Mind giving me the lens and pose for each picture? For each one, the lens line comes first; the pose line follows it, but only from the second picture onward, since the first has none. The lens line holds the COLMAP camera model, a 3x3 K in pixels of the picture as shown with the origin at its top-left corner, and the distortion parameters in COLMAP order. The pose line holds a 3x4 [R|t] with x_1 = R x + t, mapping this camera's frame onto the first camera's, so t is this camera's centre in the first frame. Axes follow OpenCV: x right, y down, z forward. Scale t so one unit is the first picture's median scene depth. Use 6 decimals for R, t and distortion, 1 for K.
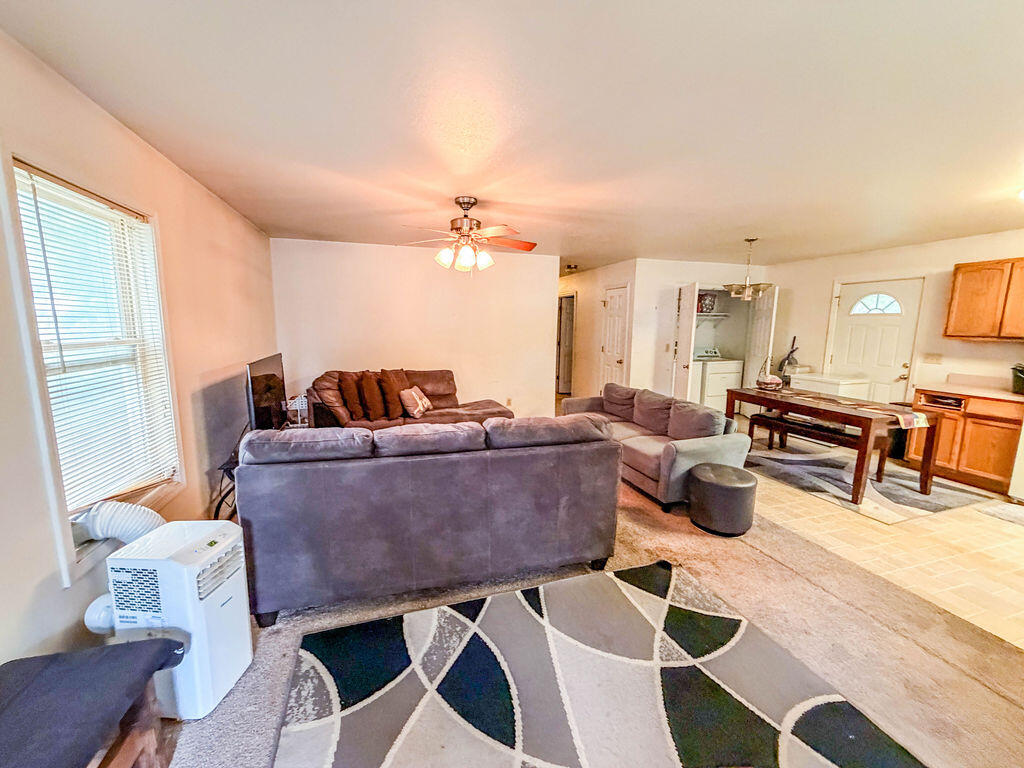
lens RADIAL K [[408.1, 0, 513.4], [0, 408.1, 385.2], [0, 0, 1]] dist [0.001944, -0.000076]
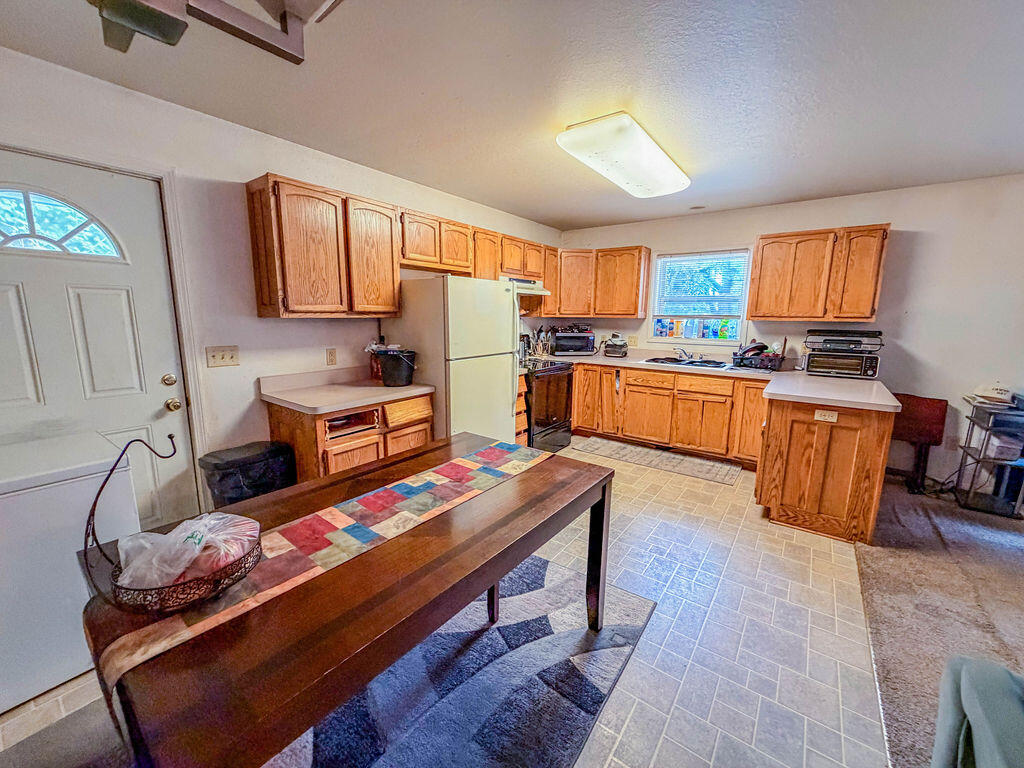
lens RADIAL K [[408.1, 0, 508.7], [0, 408.1, 384.5], [0, 0, 1]] dist [0.001944, -0.000076]
pose [[-0.582399, -0.162877, 0.796419, 0.372819], [0.101547, 0.957470, 0.270072, -0.124384], [-0.806536, 0.238164, -0.541090, 0.926009]]
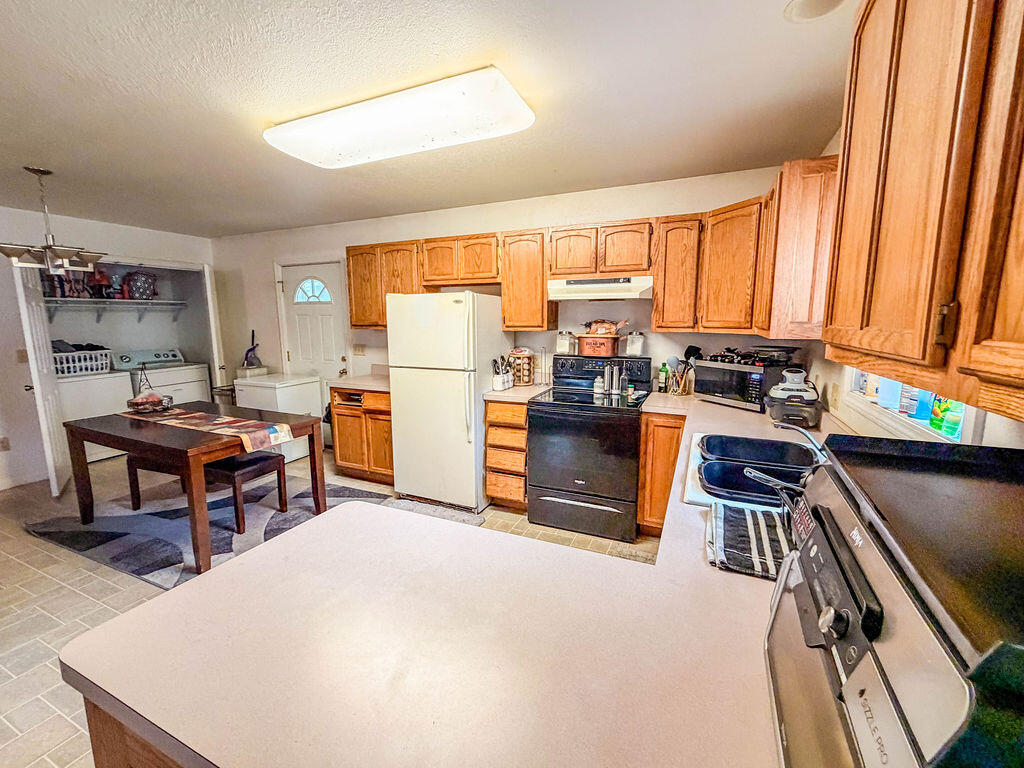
lens RADIAL K [[432.6, 0, 512.4], [0, 432.6, 384.1], [0, 0, 1]] dist [0.000318, -0.000067]
pose [[0.670808, -0.128447, 0.730423, 0.492089], [0.123257, 0.990499, 0.060985, -0.004722], [-0.731317, 0.049120, 0.680266, 0.072674]]
